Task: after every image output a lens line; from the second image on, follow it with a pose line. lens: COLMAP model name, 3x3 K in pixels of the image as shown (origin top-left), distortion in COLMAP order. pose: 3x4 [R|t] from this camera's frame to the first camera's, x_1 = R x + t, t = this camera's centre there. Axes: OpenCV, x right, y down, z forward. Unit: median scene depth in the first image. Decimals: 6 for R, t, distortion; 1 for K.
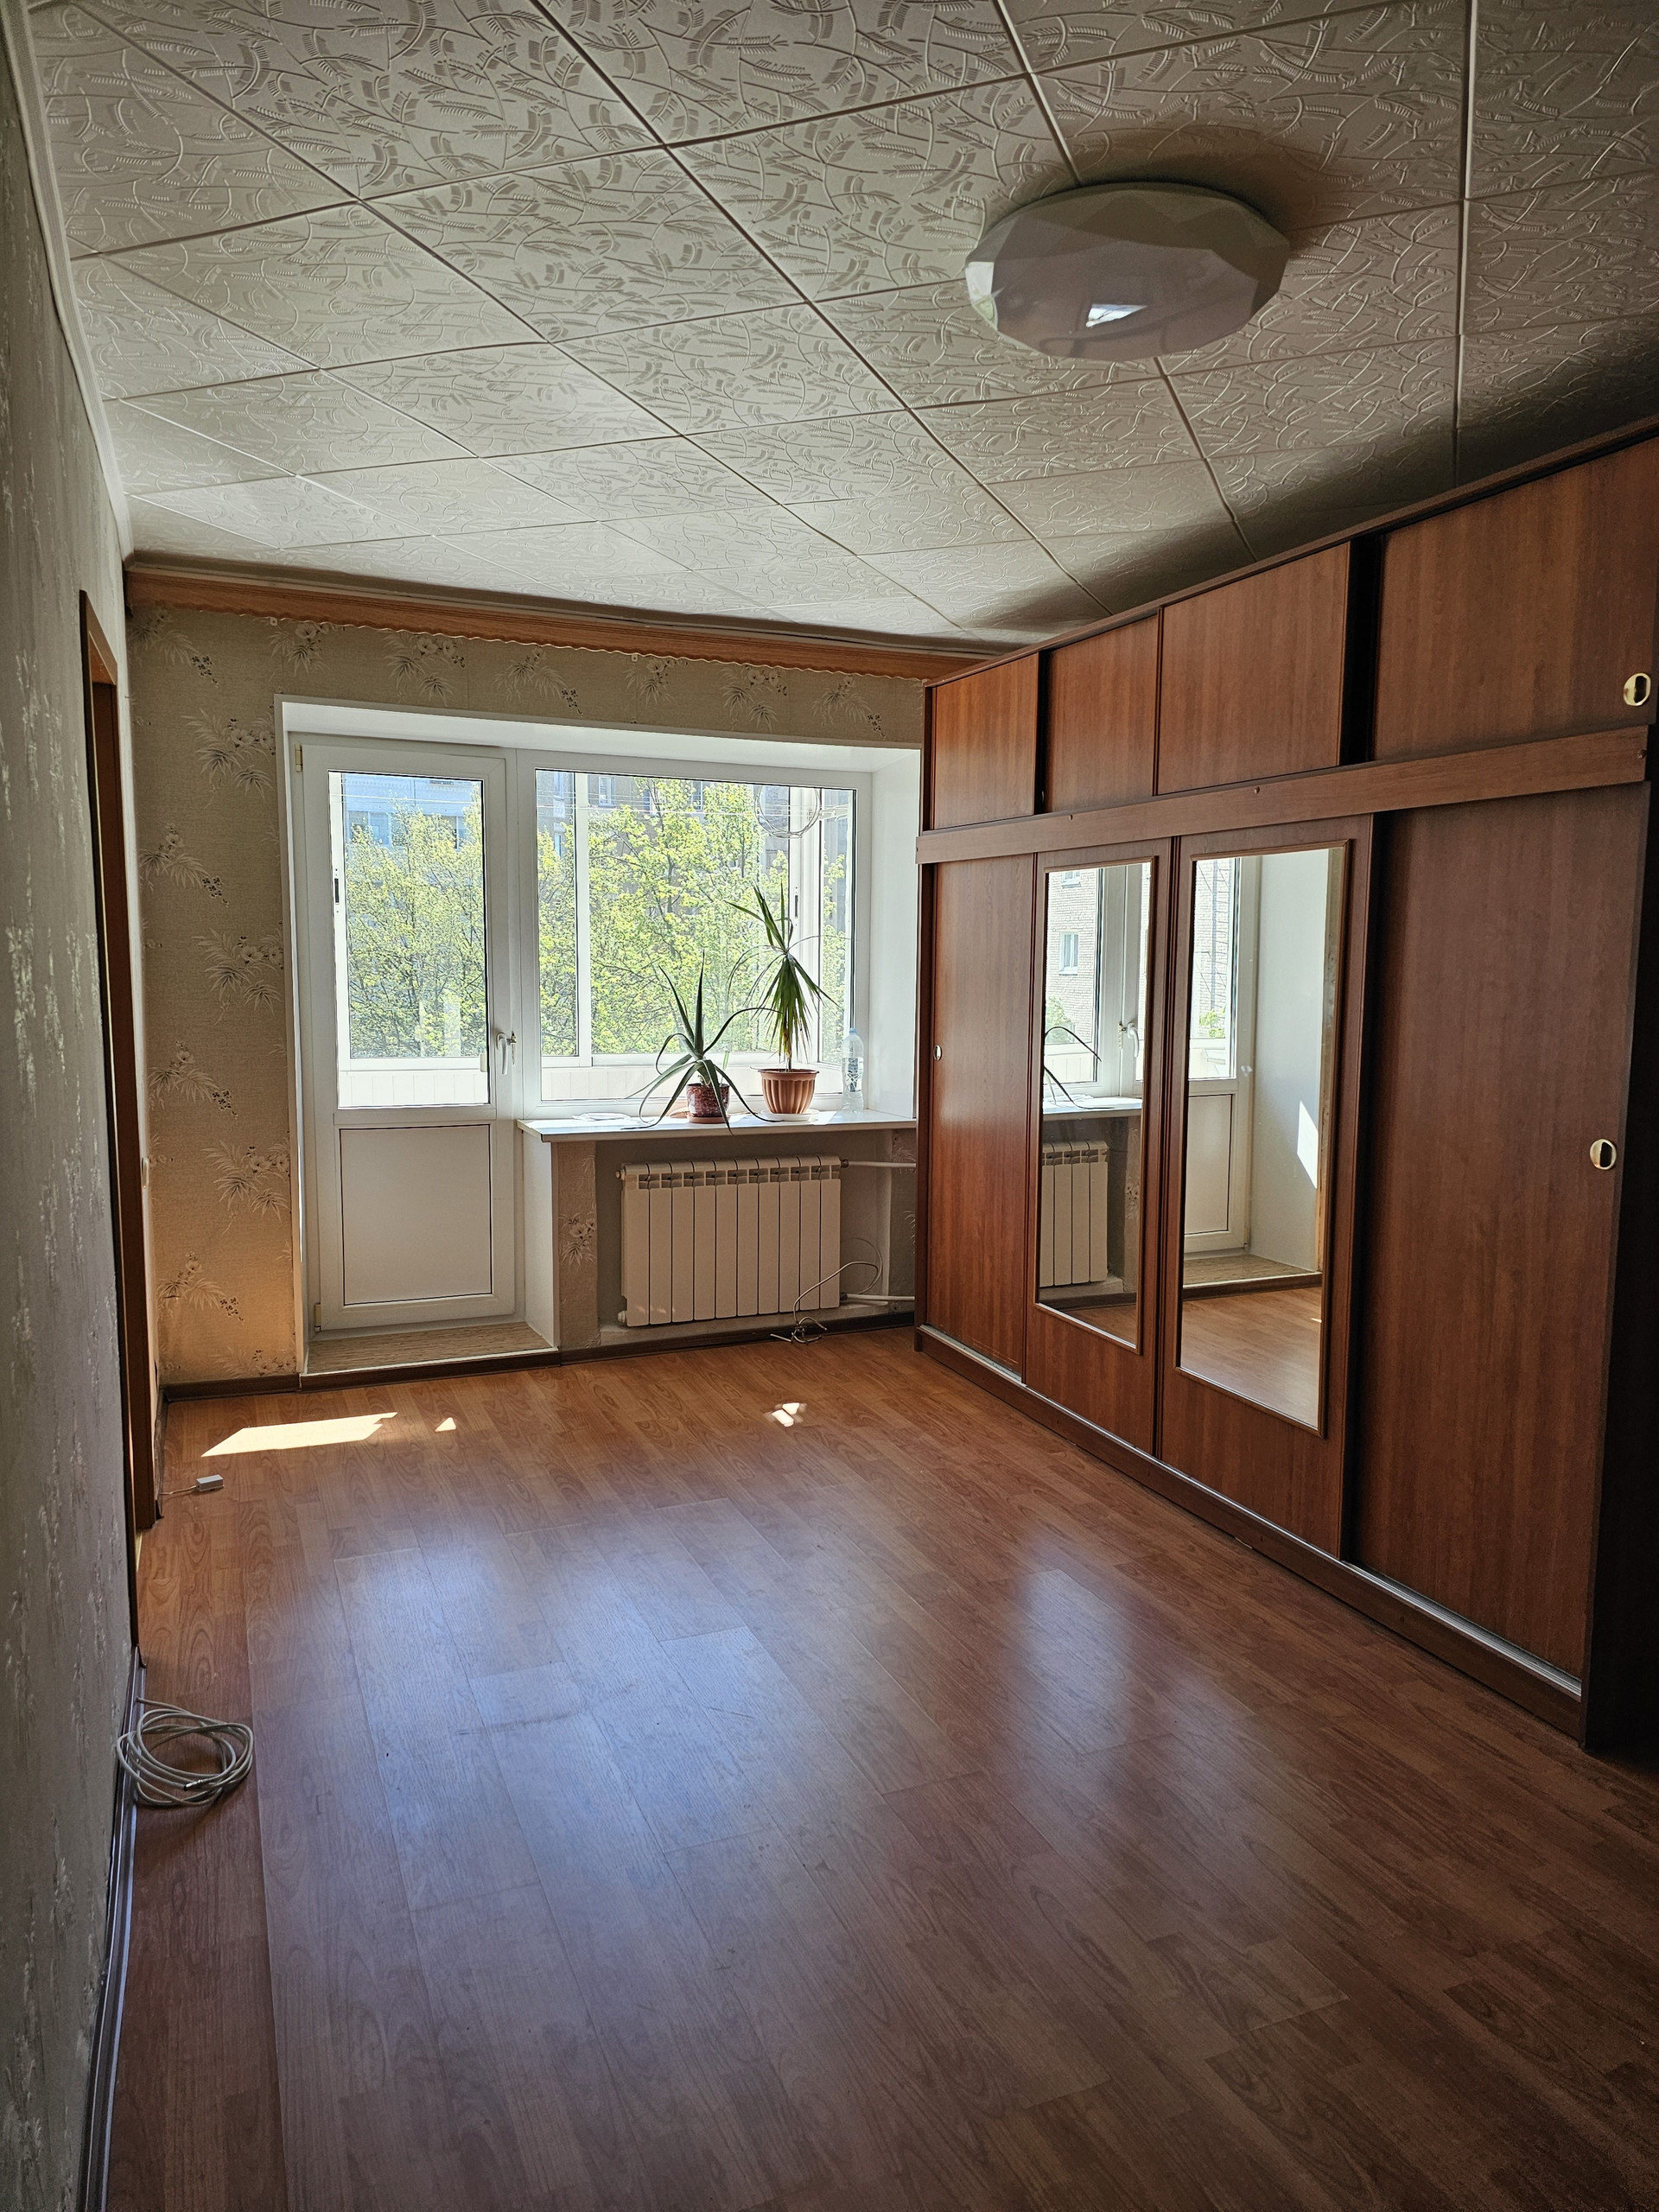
lens RADIAL K [[1498.5, 0, 829.4], [0, 1498.5, 1125.8], [0, 0, 1]] dist [0.149304, -0.178073]
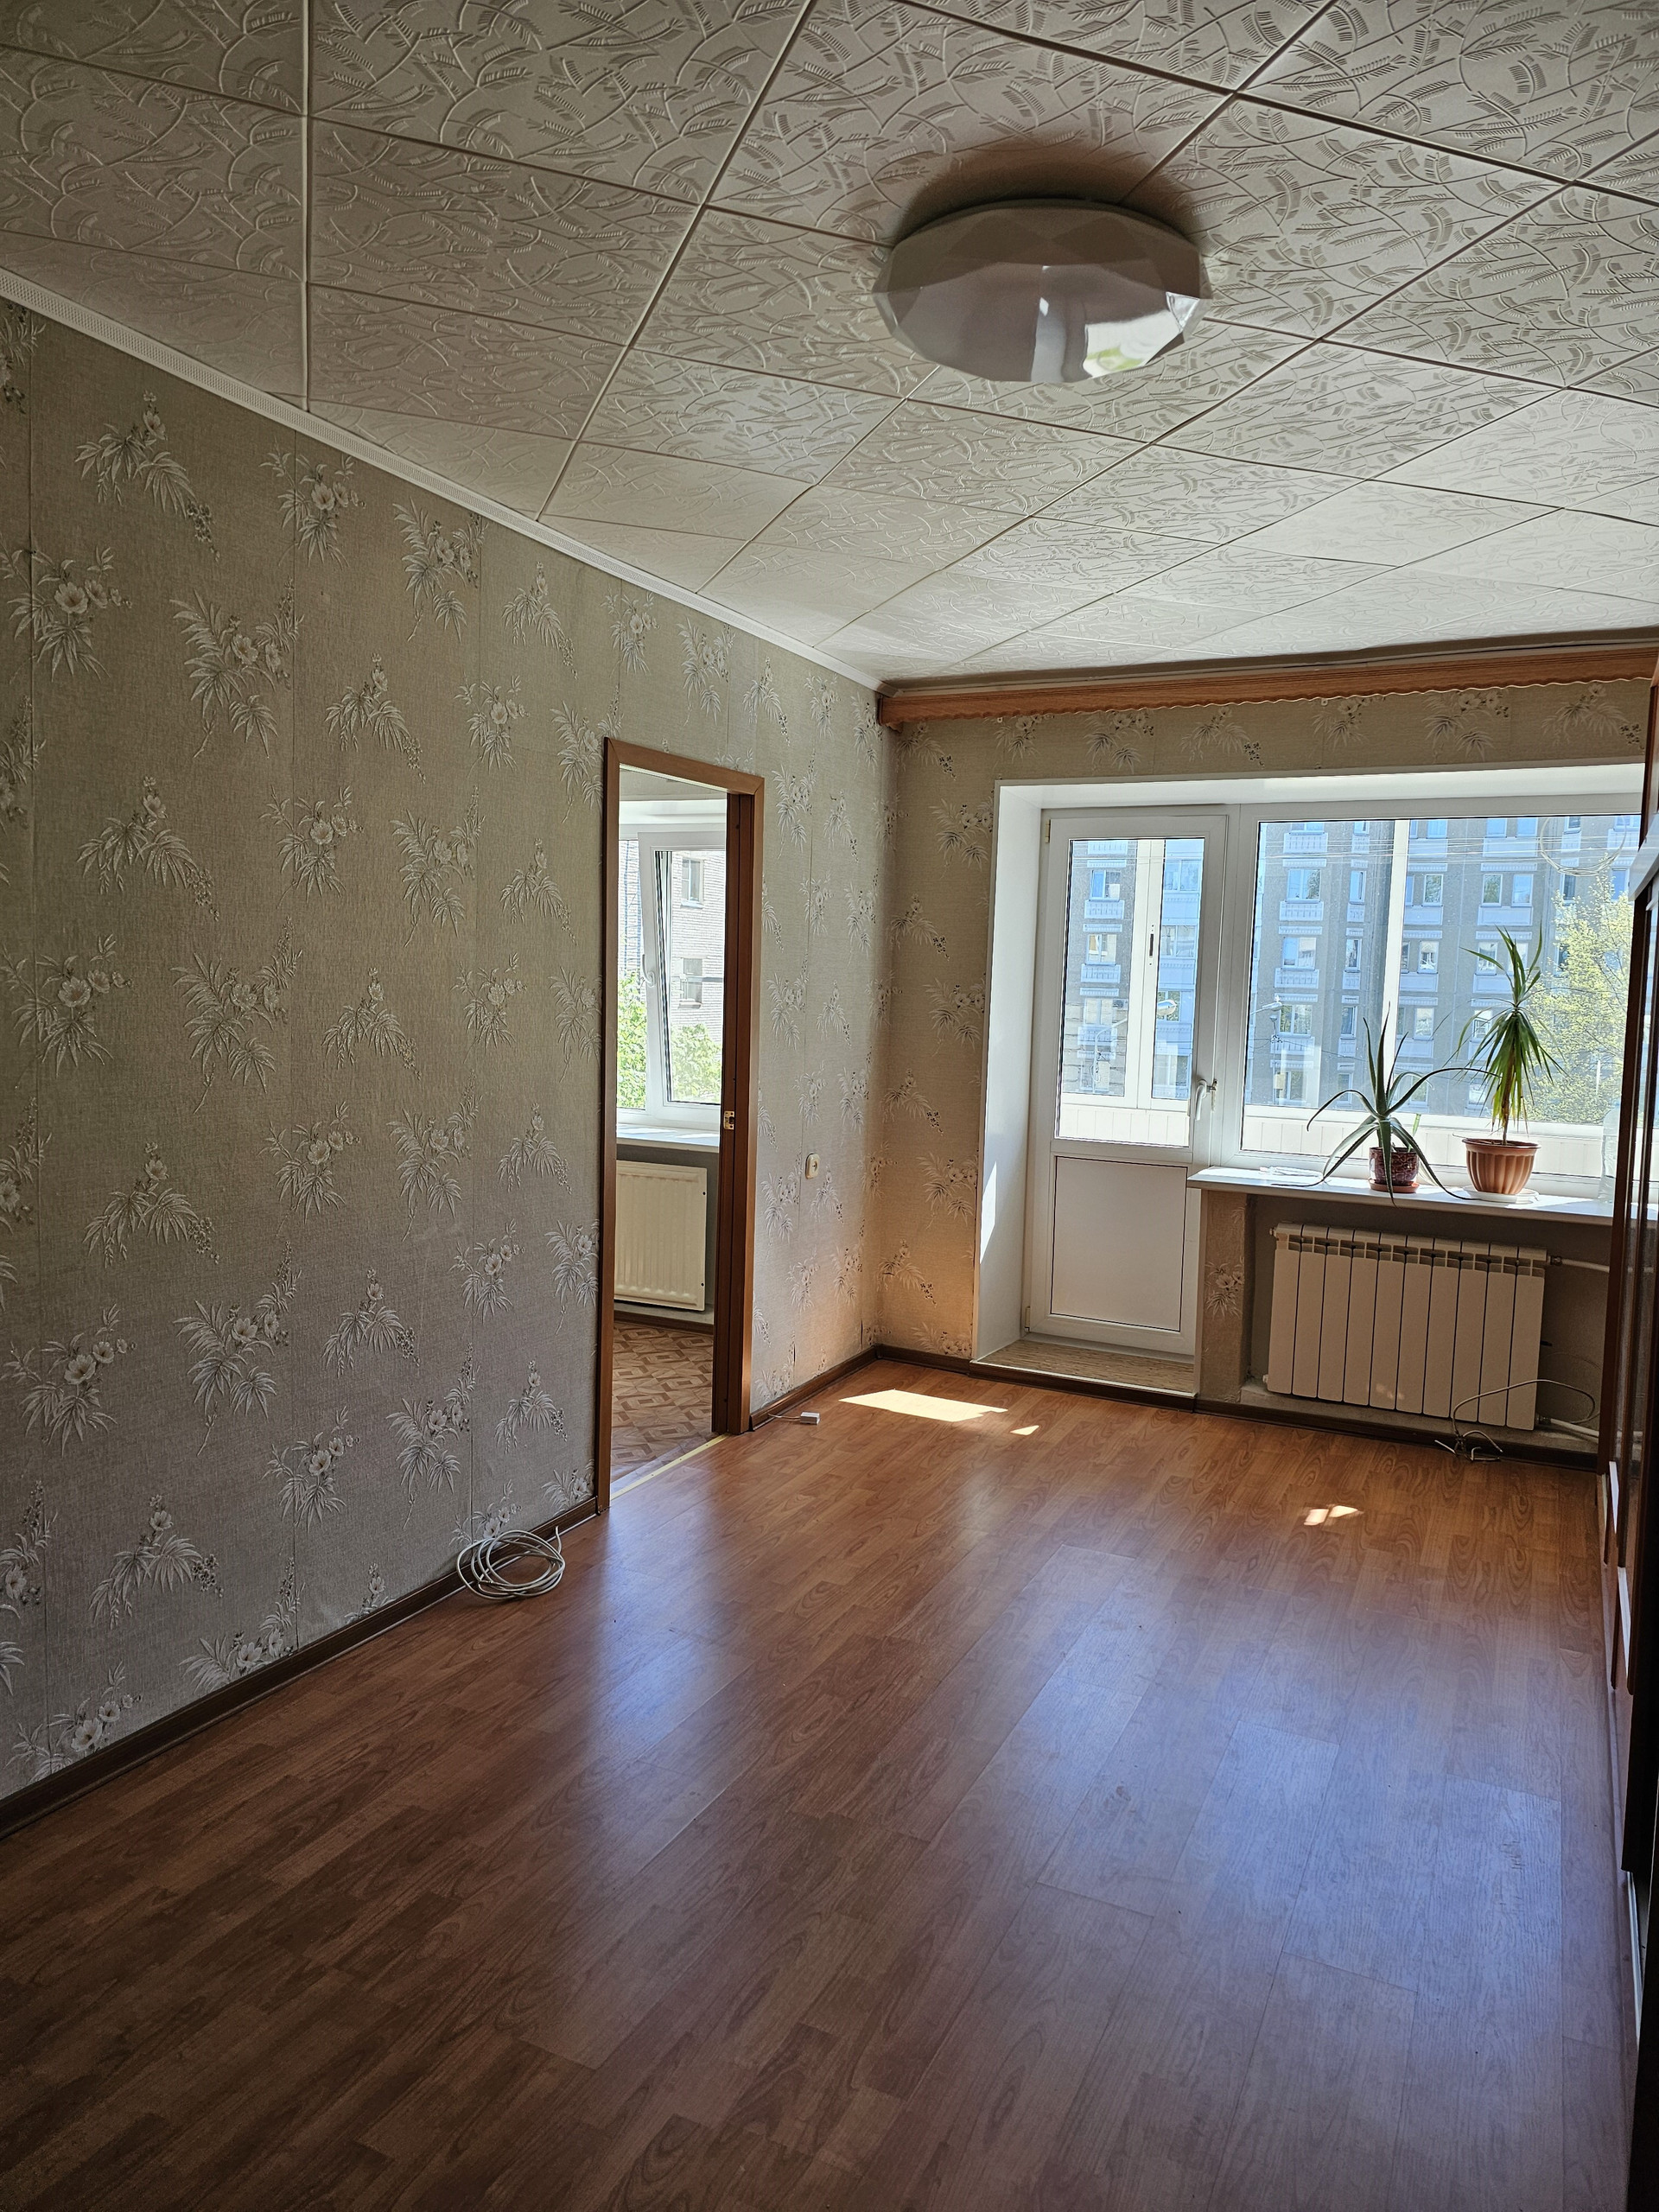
lens RADIAL K [[1480.2, 0, 829.5], [0, 1480.2, 1106.0], [0, 0, 1]] dist [0.031376, -0.000027]
pose [[0.650787, 0.075154, -0.755531, 0.389127], [-0.110923, 0.993823, 0.003312, -0.019228], [0.751114, 0.081650, 0.655104, 0.156729]]
